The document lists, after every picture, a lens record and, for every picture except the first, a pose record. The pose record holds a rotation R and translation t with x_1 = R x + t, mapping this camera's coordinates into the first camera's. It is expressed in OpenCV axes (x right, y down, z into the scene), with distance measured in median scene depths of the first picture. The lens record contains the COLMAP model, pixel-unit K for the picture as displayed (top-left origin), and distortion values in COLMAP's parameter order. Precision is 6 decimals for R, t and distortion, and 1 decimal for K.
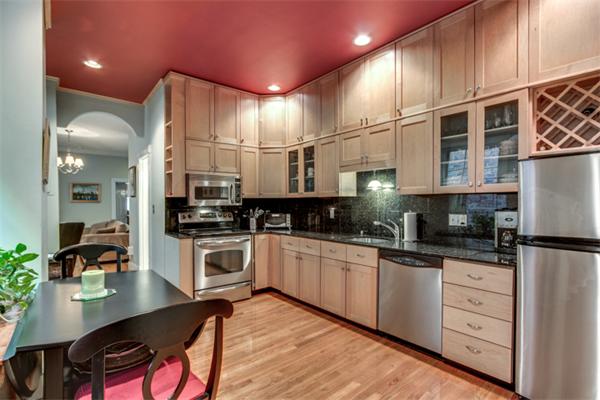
lens RADIAL K [[288.5, 0, 296.7], [0, 288.5, 205.6], [0, 0, 1]] dist [-0.012881, 0.004070]
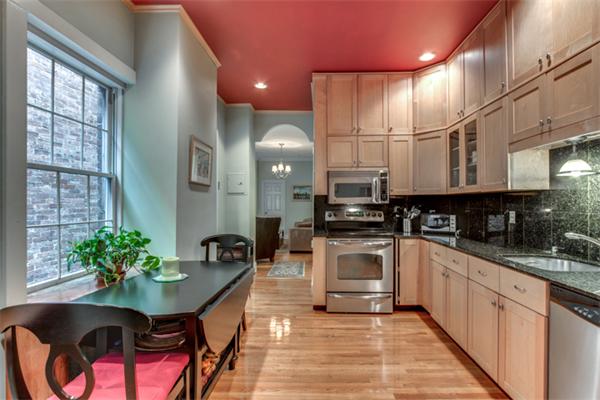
lens RADIAL K [[288.5, 0, 301.7], [0, 288.5, 200.3], [0, 0, 1]] dist [-0.012881, 0.004070]
pose [[0.755697, -0.003509, -0.654912, 0.191922], [-0.005923, 0.999908, -0.012192, 0.001613], [0.654894, 0.013092, 0.755607, 0.185920]]
